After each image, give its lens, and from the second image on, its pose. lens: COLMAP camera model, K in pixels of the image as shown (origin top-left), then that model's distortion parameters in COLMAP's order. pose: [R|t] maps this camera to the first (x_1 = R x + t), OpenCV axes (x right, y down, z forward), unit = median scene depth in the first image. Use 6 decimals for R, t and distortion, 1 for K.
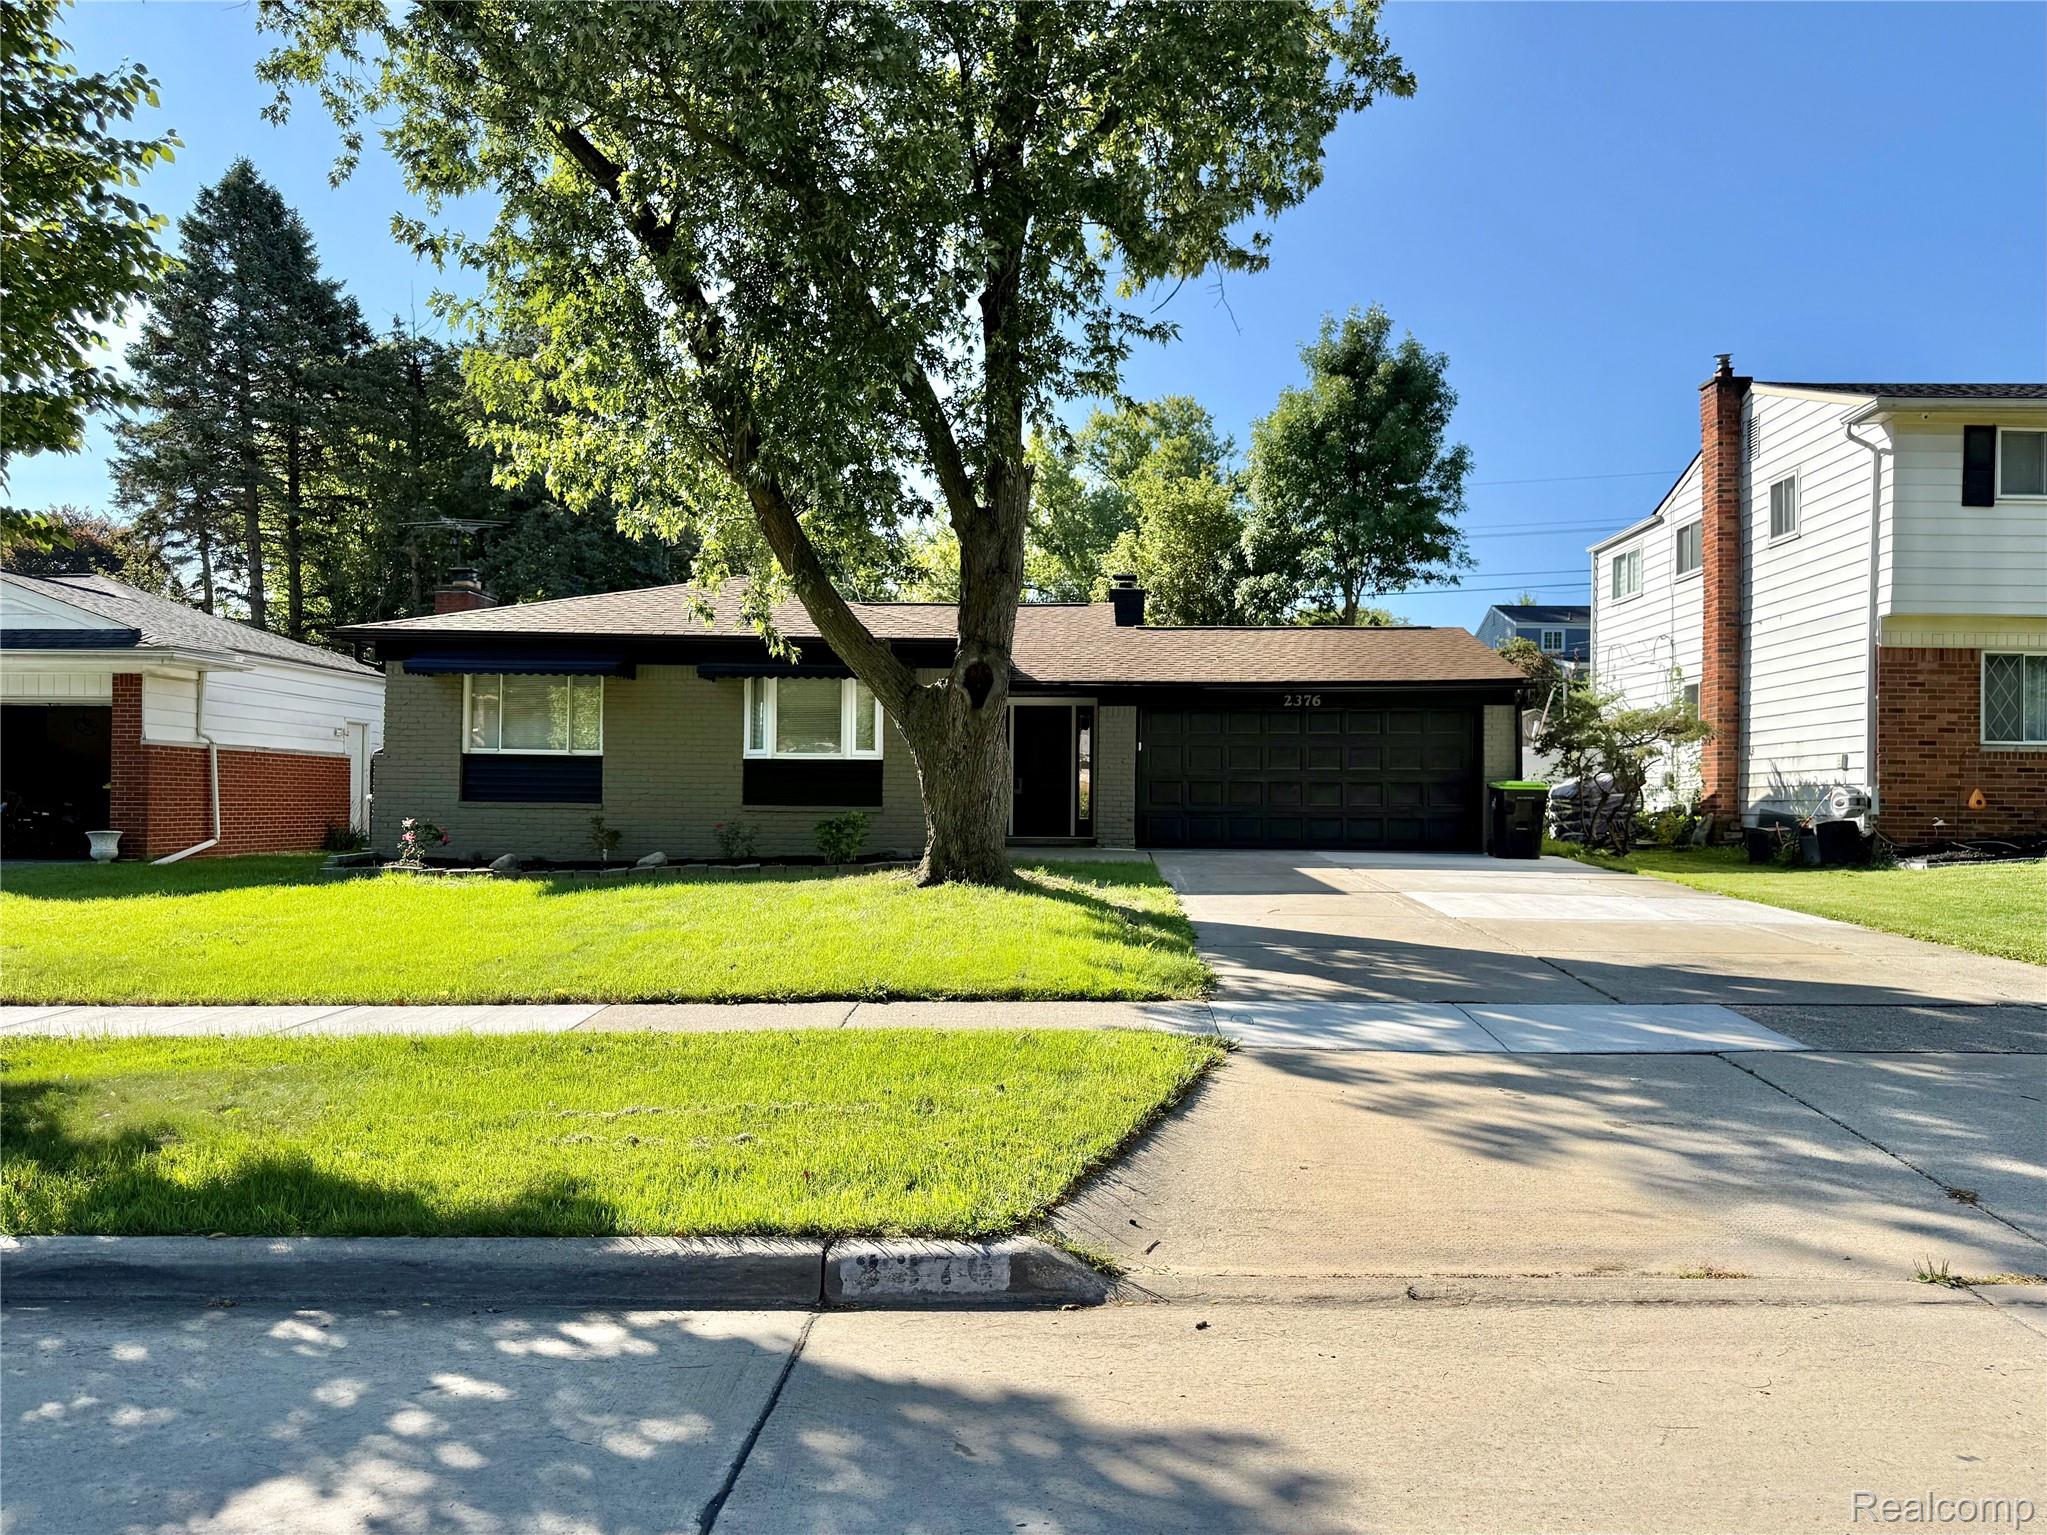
lens RADIAL K [[1427.2, 0, 1030.1], [0, 1427.2, 772.9], [0, 0, 1]] dist [0.105714, -0.137724]
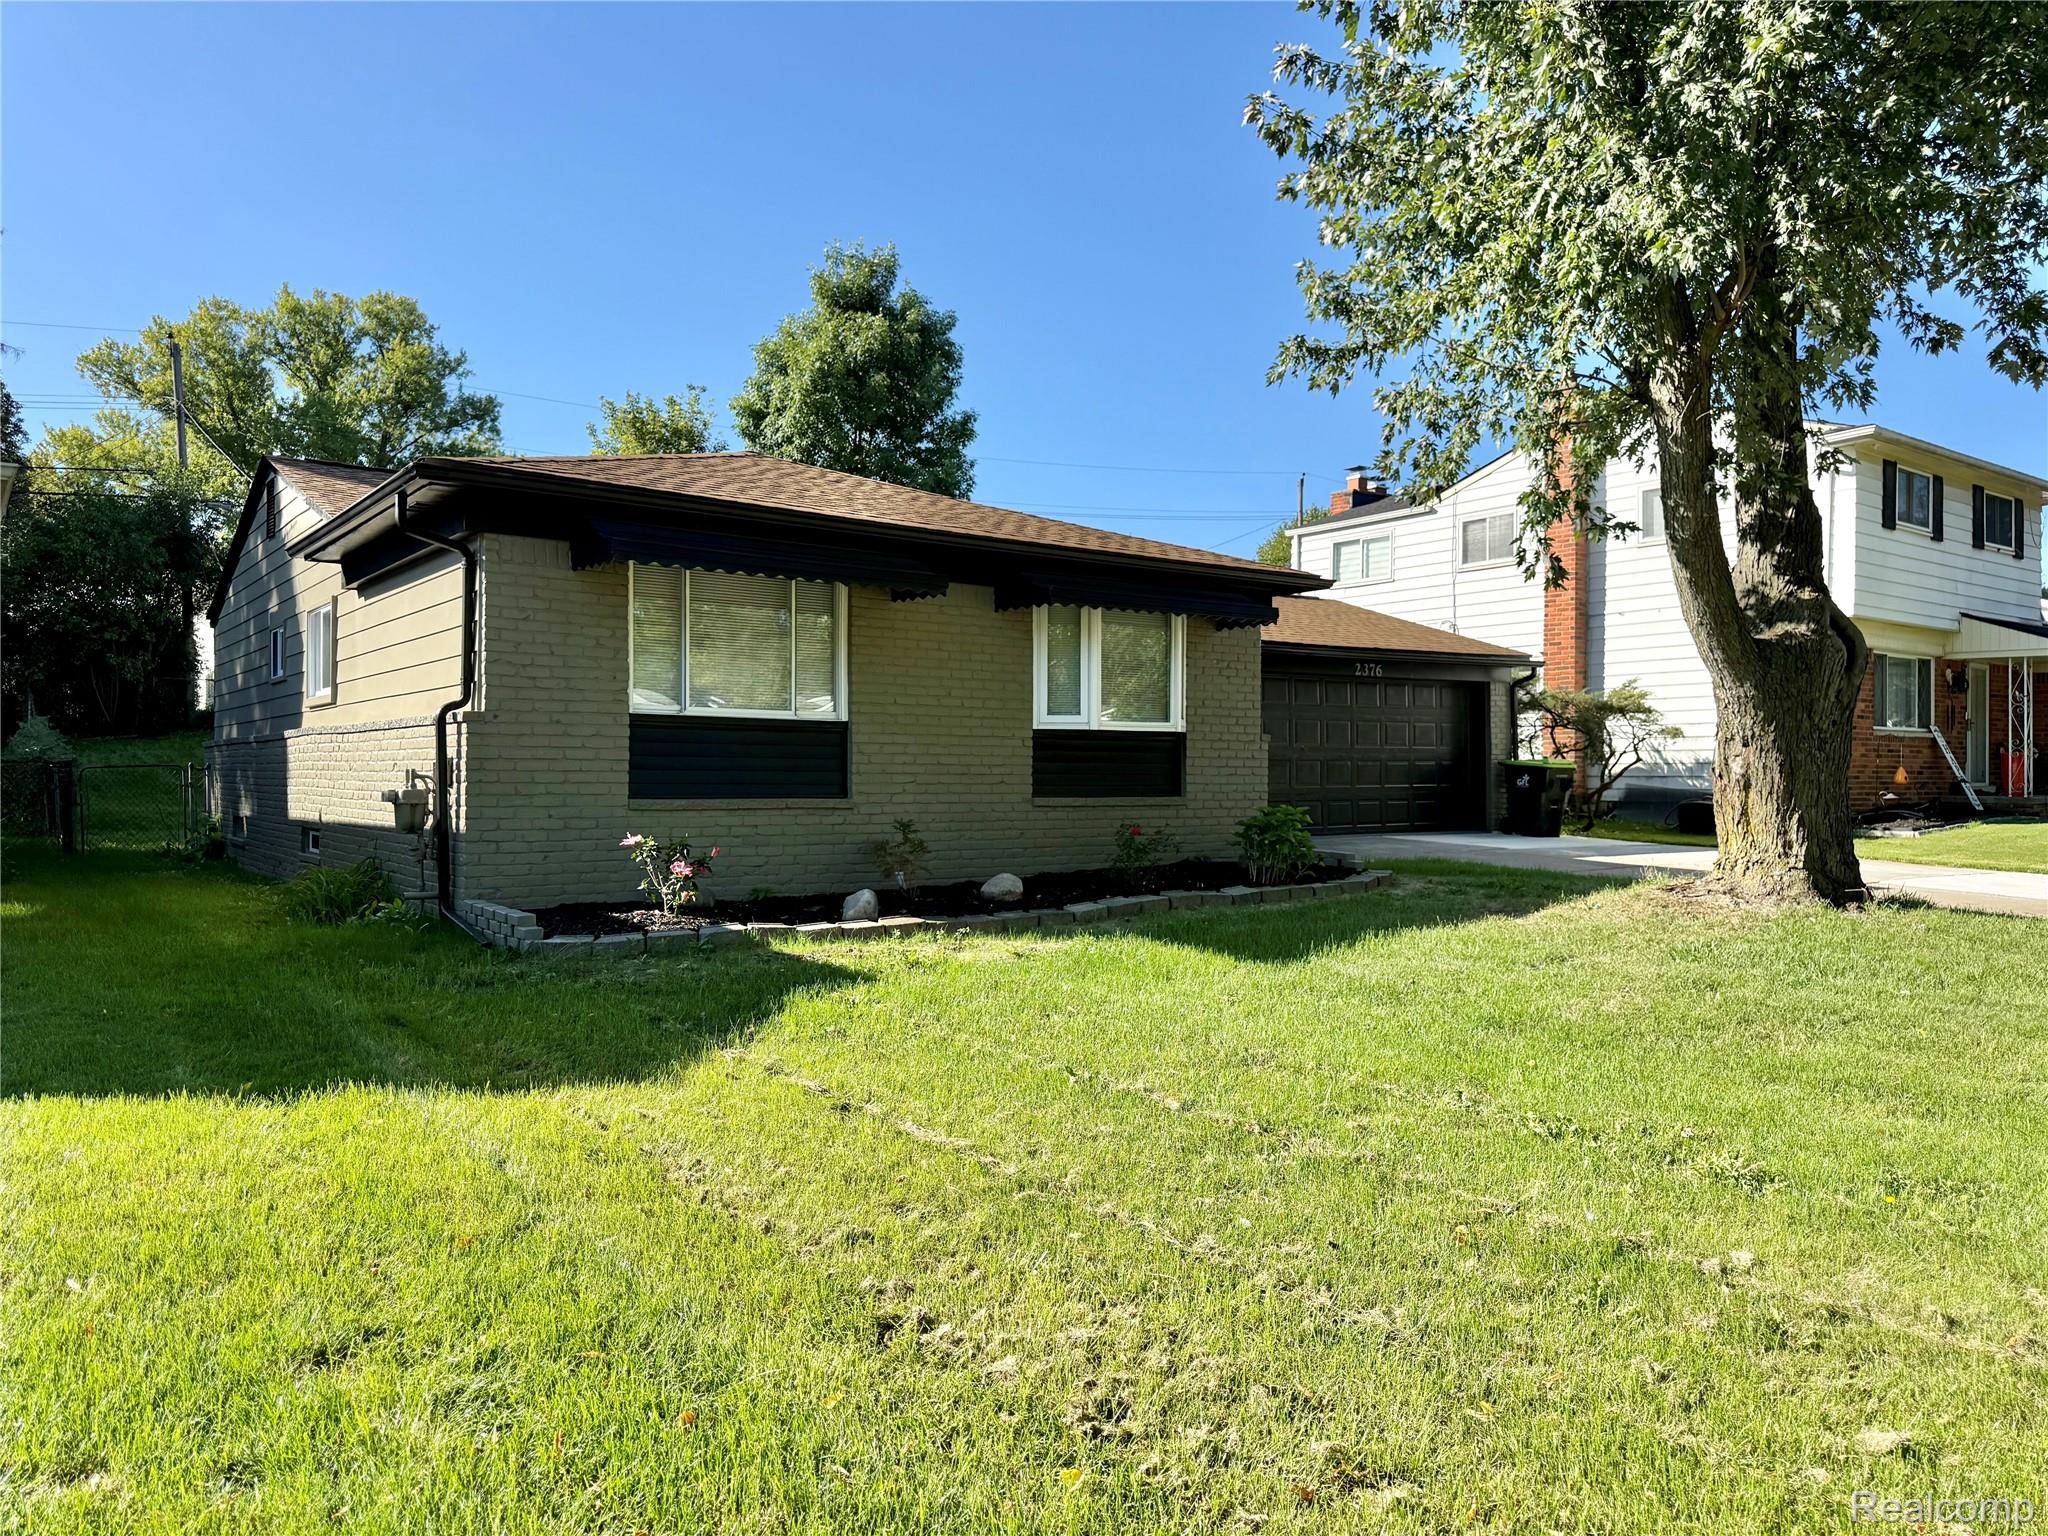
lens RADIAL K [[1418.7, 0, 1031.2], [0, 1418.7, 767.7], [0, 0, 1]] dist [0.163954, -0.300552]
pose [[0.781515, -0.006120, 0.623856, -0.520021], [-0.004154, 0.999879, 0.015012, -0.001283], [-0.623872, -0.014324, 0.781395, 0.411135]]
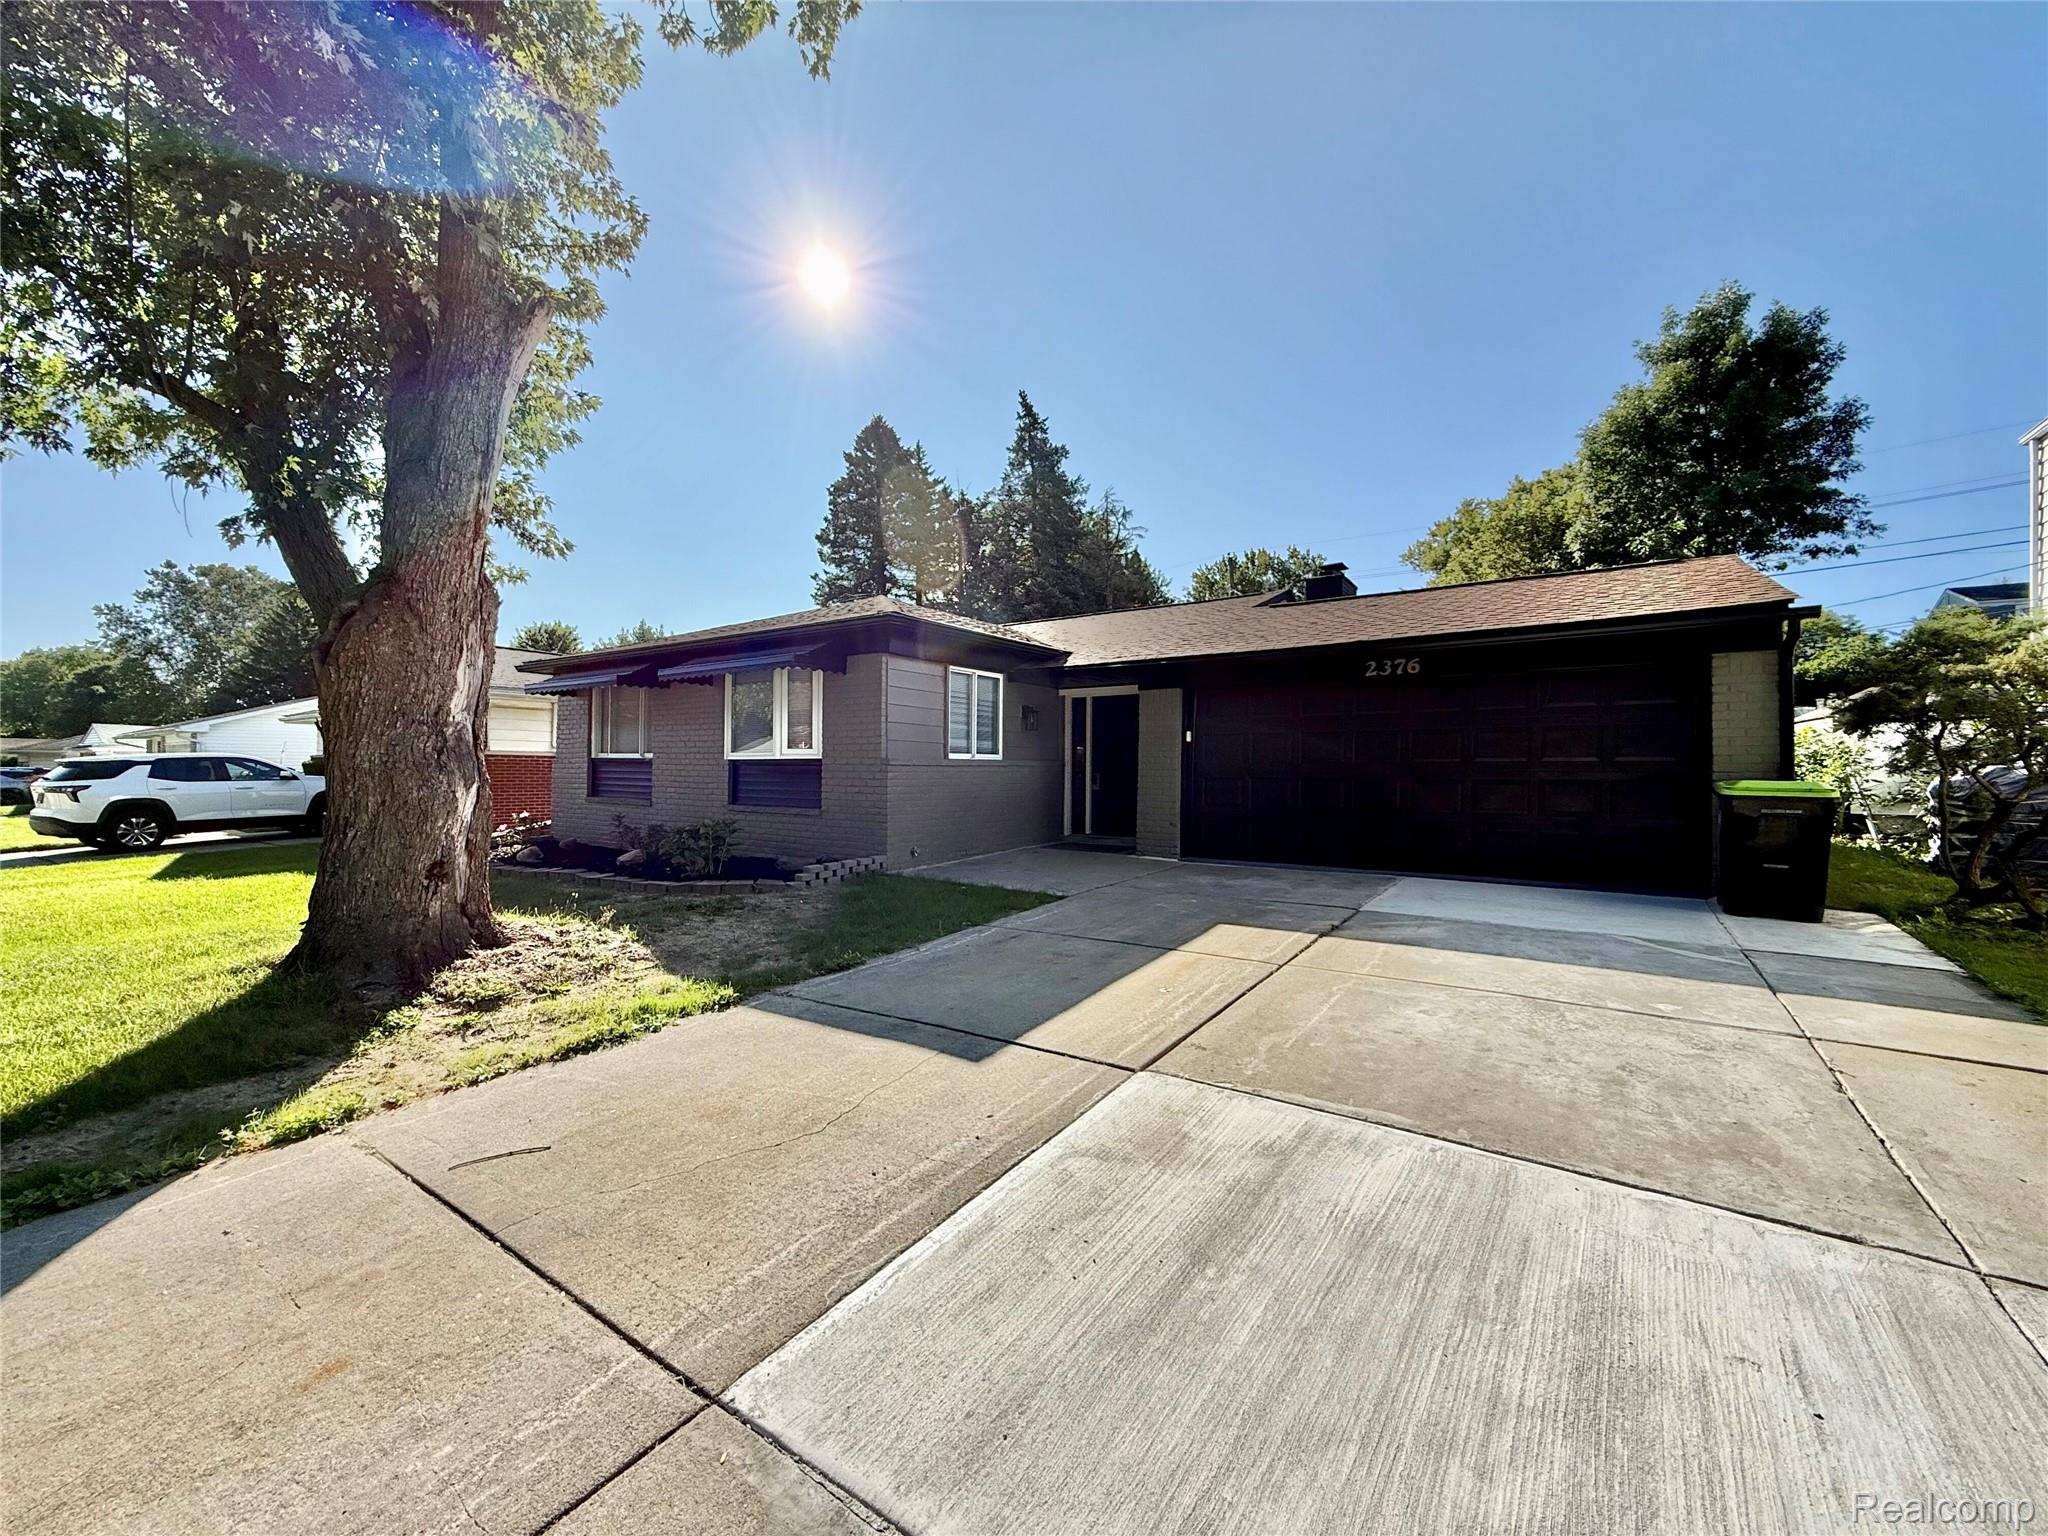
lens RADIAL K [[815.8, 0, 1017.8], [0, 815.8, 756.9], [0, 0, 1]] dist [-0.018684, 0.006636]
pose [[0.840296, -0.013565, -0.541957, 0.243616], [0.011890, 0.999908, -0.006592, -0.004553], [0.541997, -0.000905, 0.840380, 0.532975]]
